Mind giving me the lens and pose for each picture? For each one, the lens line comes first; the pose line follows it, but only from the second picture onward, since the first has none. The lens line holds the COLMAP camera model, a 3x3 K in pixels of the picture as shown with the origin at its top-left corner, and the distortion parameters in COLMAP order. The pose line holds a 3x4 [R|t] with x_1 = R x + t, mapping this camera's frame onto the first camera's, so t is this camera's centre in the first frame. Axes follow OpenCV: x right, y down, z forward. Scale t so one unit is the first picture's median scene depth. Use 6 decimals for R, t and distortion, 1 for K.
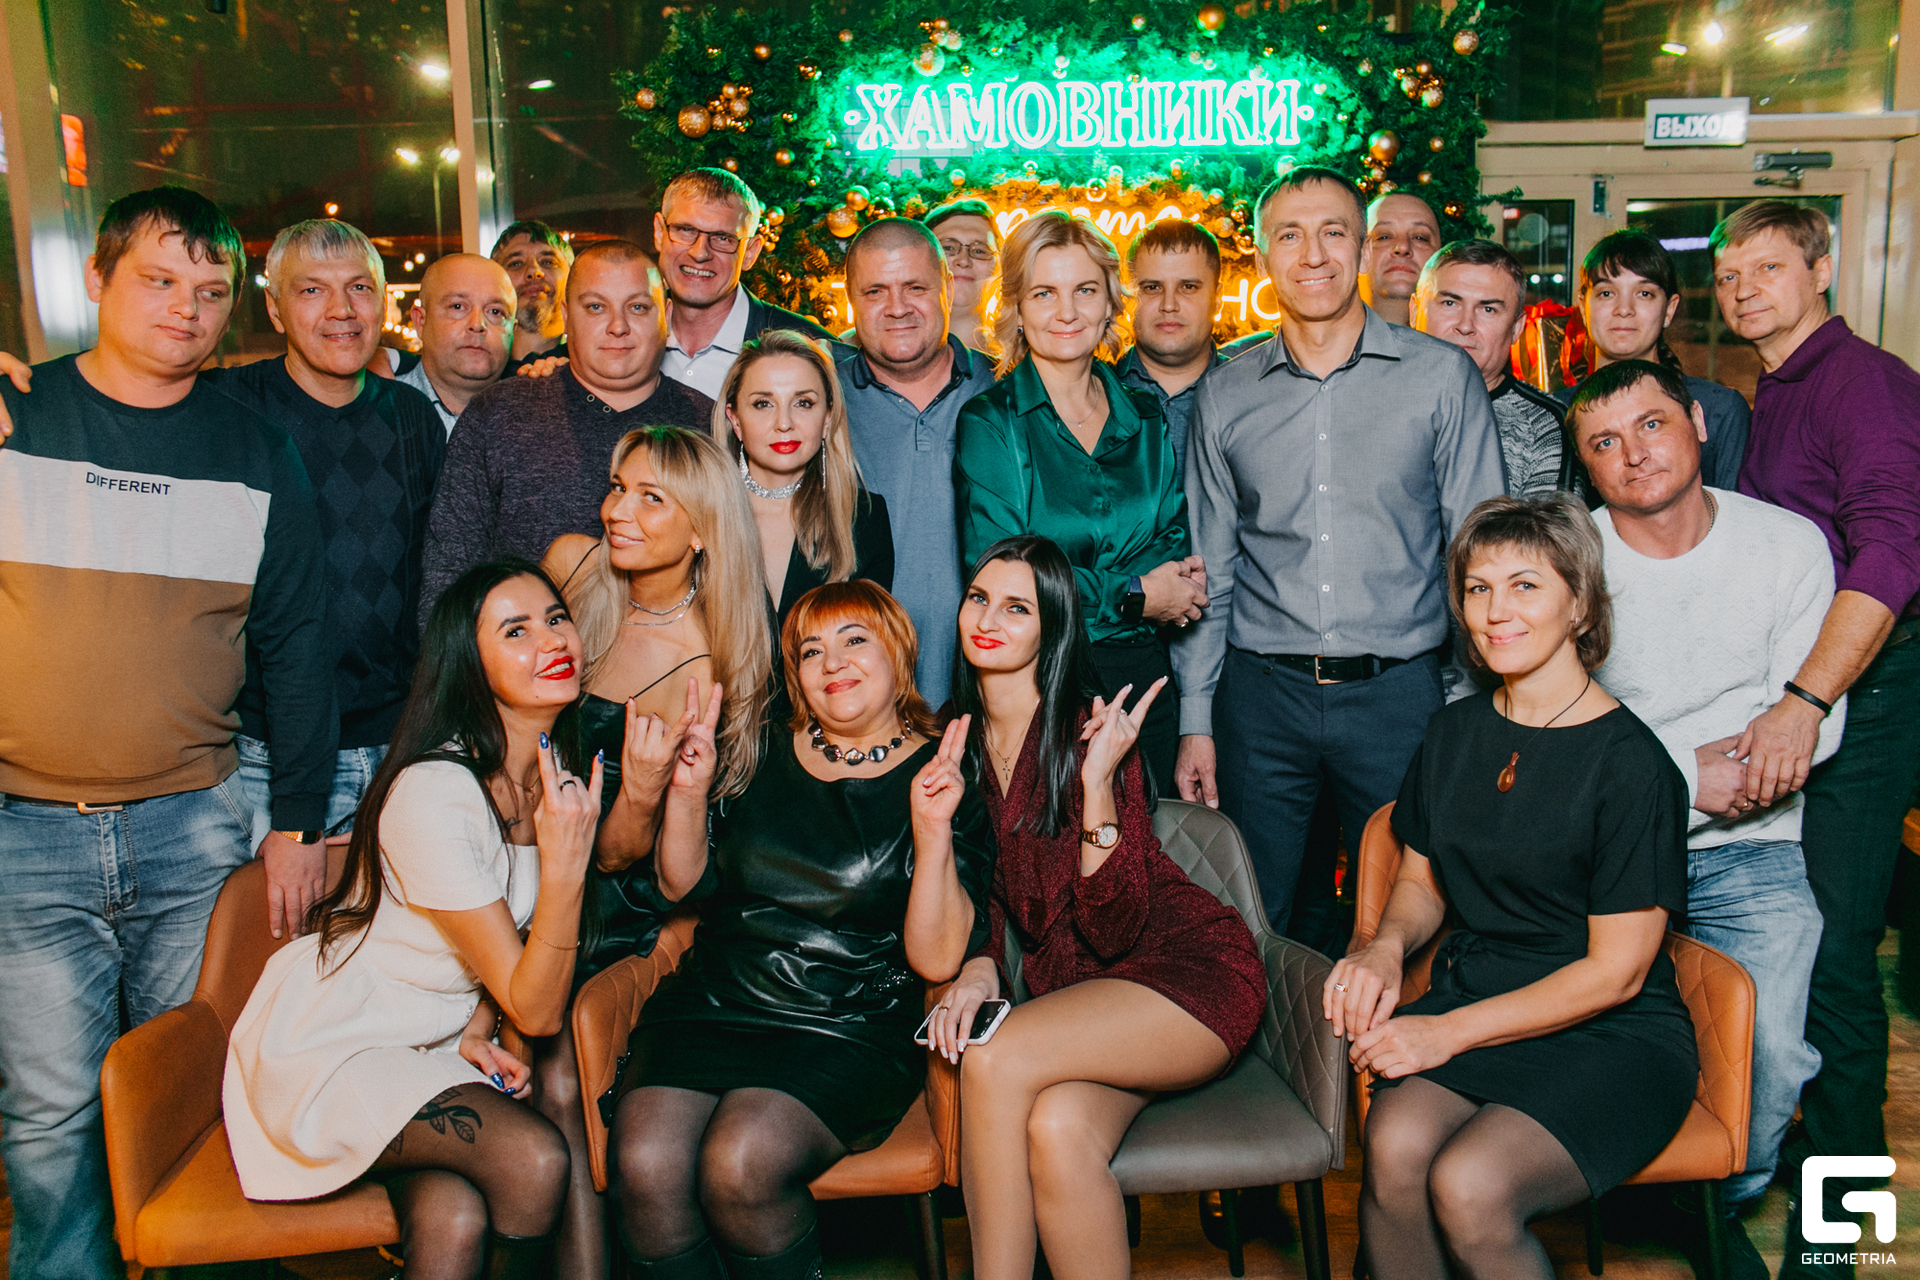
lens RADIAL K [[1733.4, 0, 960.0], [0, 1733.4, 640.0], [0, 0, 1]] dist [-0.099001, 0.170261]
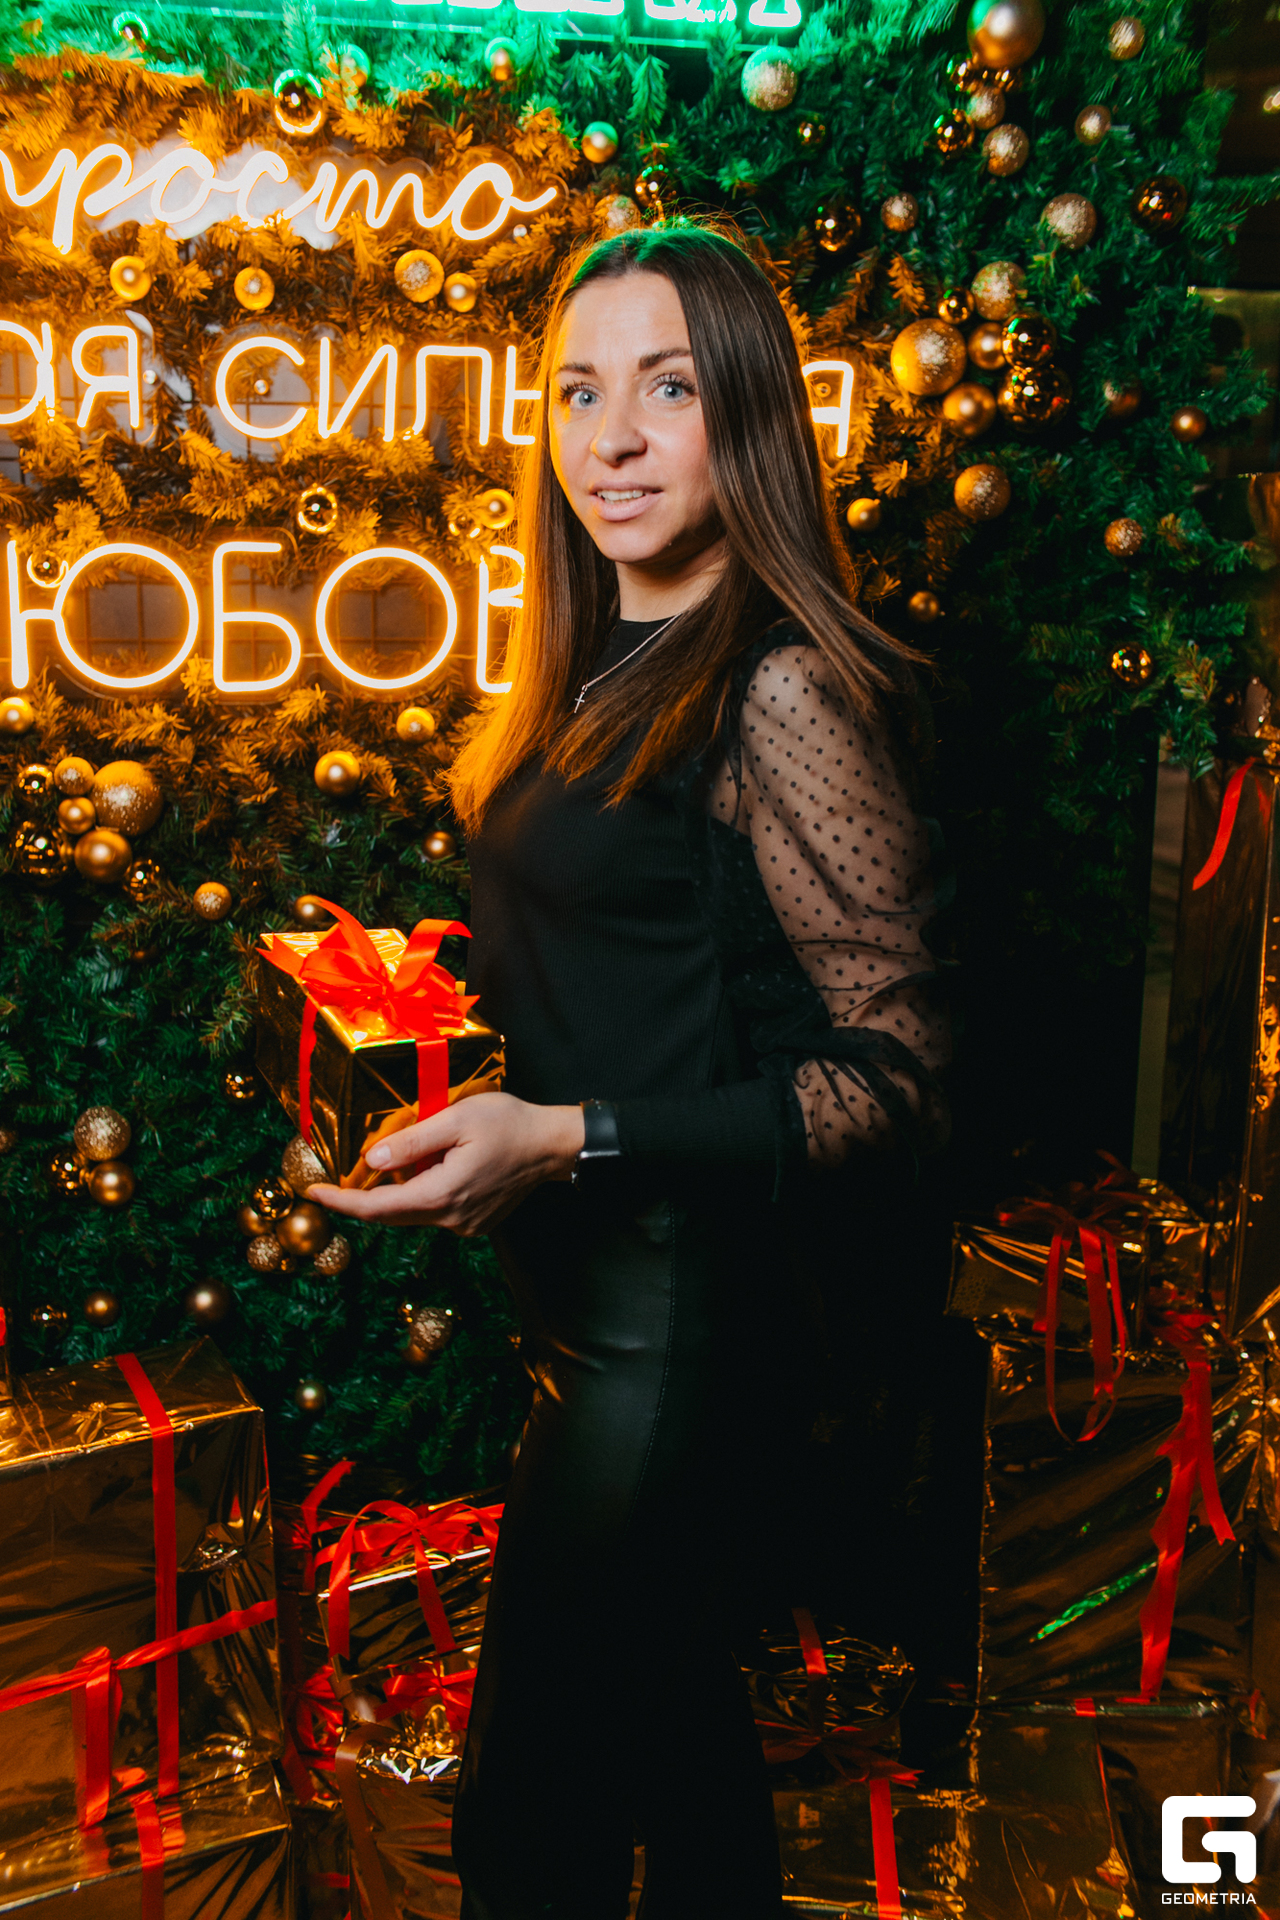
lens RADIAL K [[1733.4, 0, 640.0], [0, 1733.4, 960.0], [0, 0, 1]] dist [-0.099001, 0.170261]
pose [[0.992346, 0.010891, 0.123006, 0.110758], [-0.018224, 0.998112, 0.058651, -0.086538], [-0.122135, -0.060444, 0.990671, 0.582589]]
